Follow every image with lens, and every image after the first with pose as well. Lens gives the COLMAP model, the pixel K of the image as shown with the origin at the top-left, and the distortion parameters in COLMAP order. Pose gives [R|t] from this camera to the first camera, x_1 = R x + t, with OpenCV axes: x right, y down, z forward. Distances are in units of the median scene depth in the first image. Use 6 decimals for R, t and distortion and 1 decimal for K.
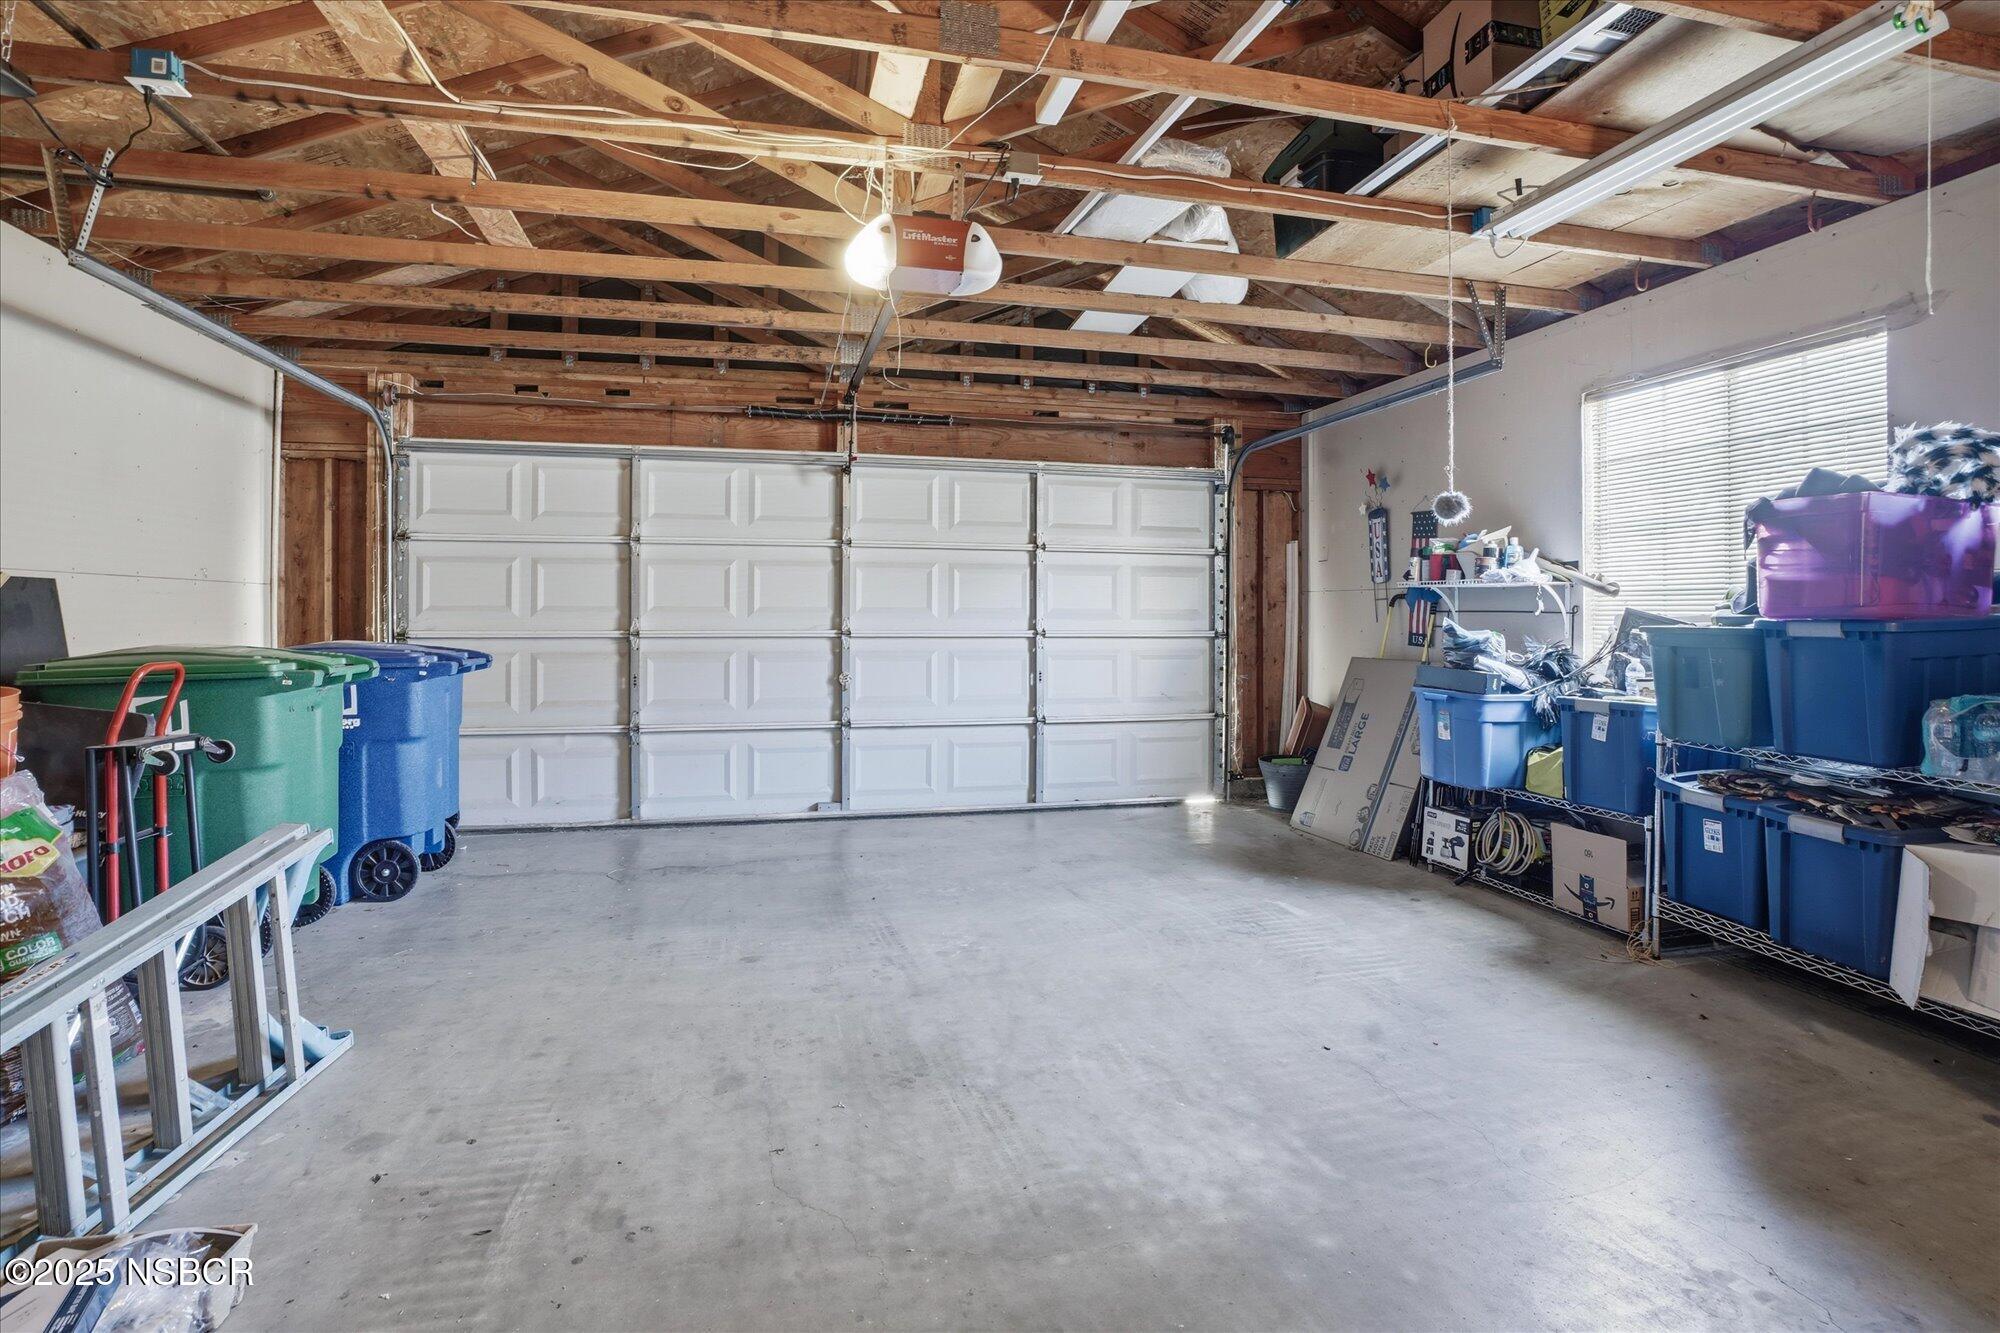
lens RADIAL K [[957.0, 0, 1010.8], [0, 957.0, 649.8], [0, 0, 1]] dist [-0.069804, 0.032086]
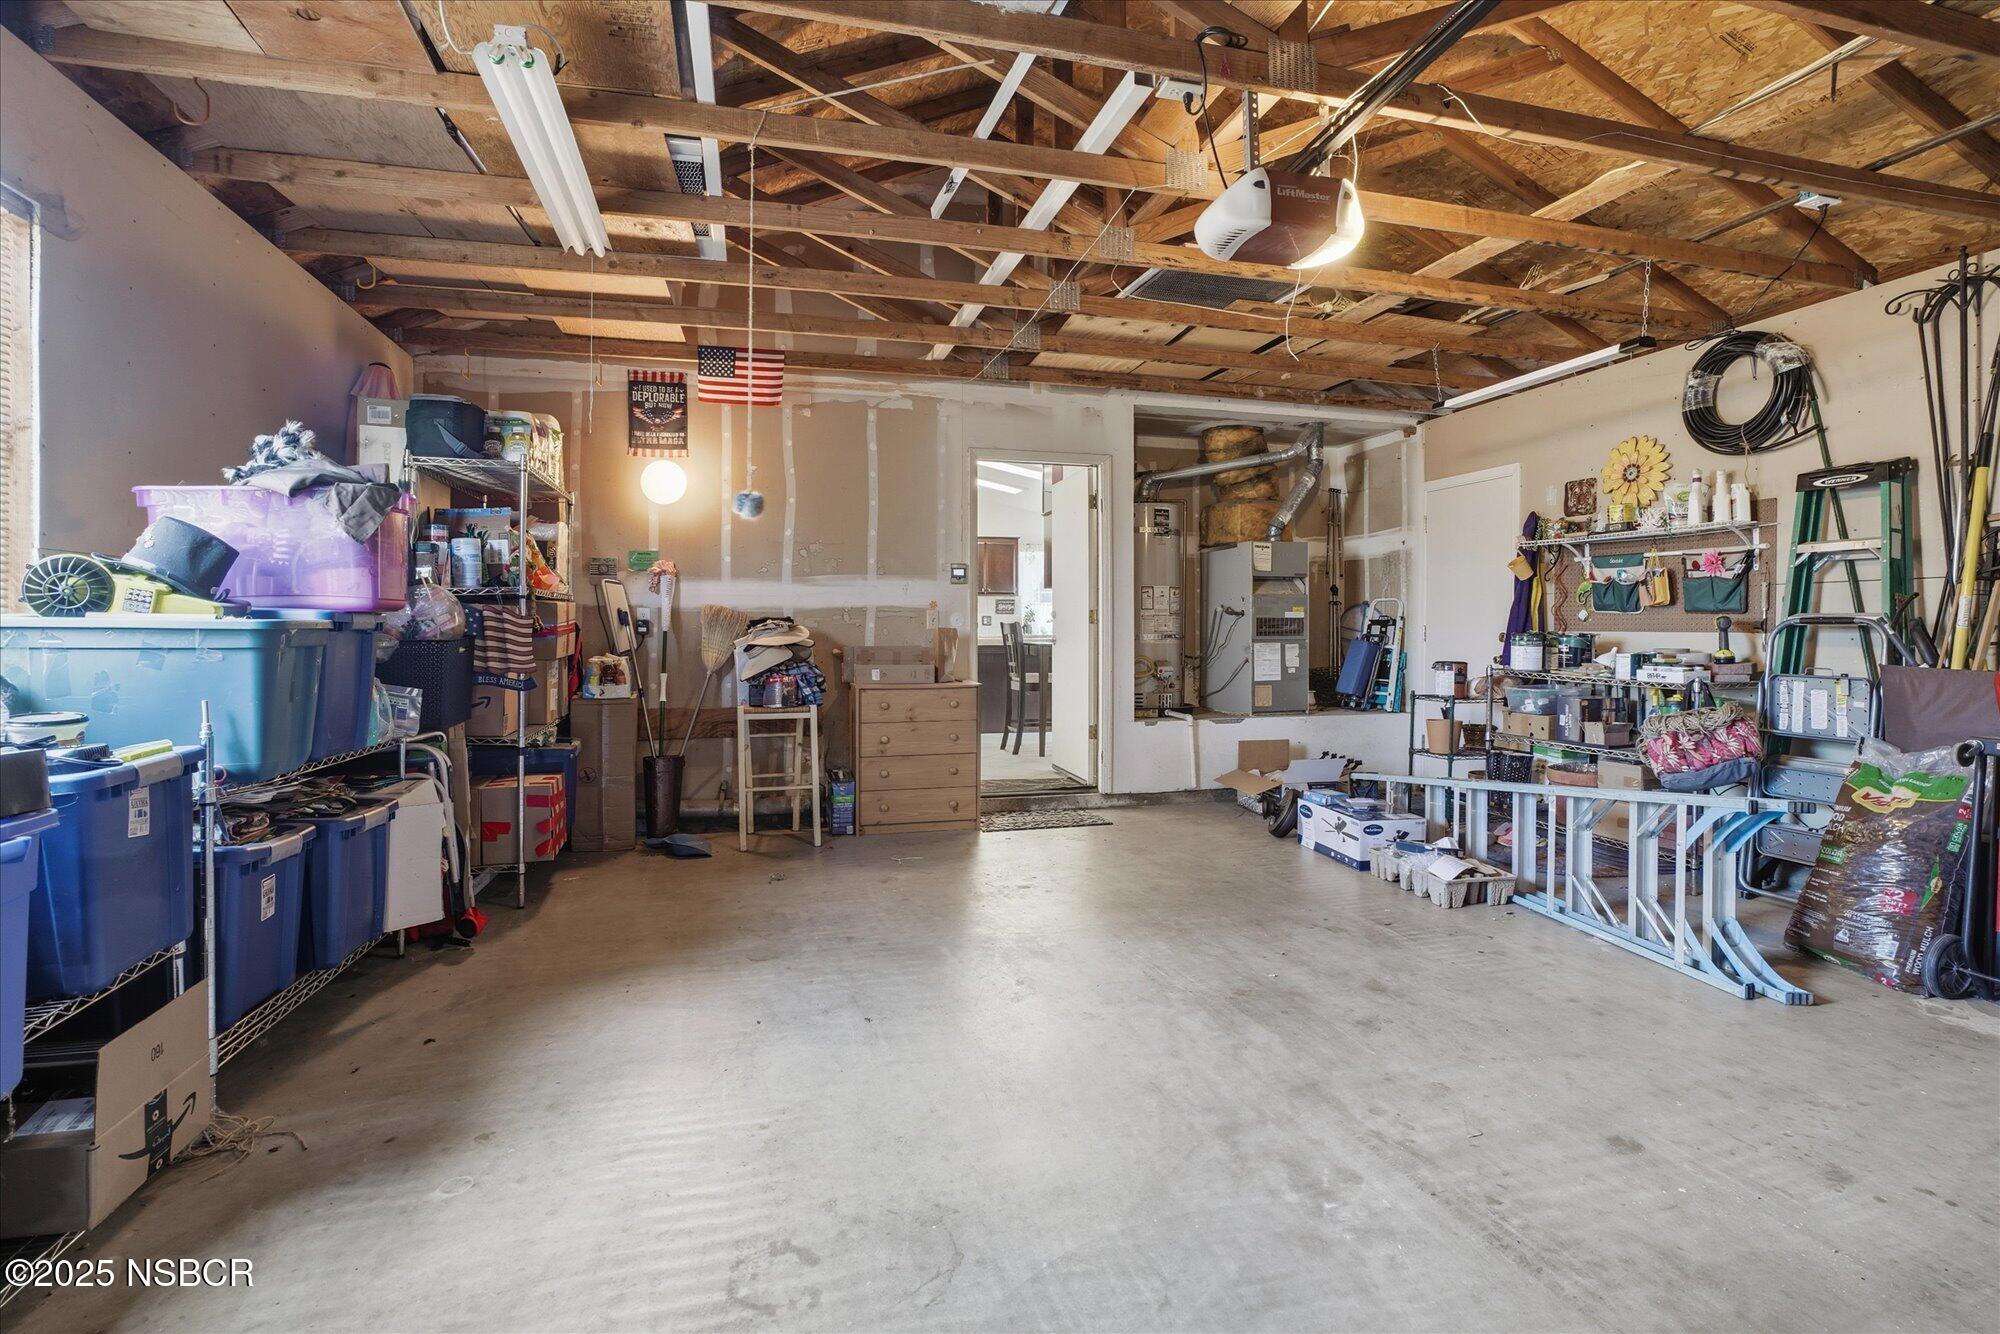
lens RADIAL K [[957.0, 0, 1010.8], [0, 957.0, 650.3], [0, 0, 1]] dist [-0.069804, 0.032086]
pose [[-0.999692, -0.004247, -0.024465, 0.175218], [-0.005756, 0.998063, 0.061946, -0.049108], [0.024155, 0.062067, -0.997780, 1.759168]]
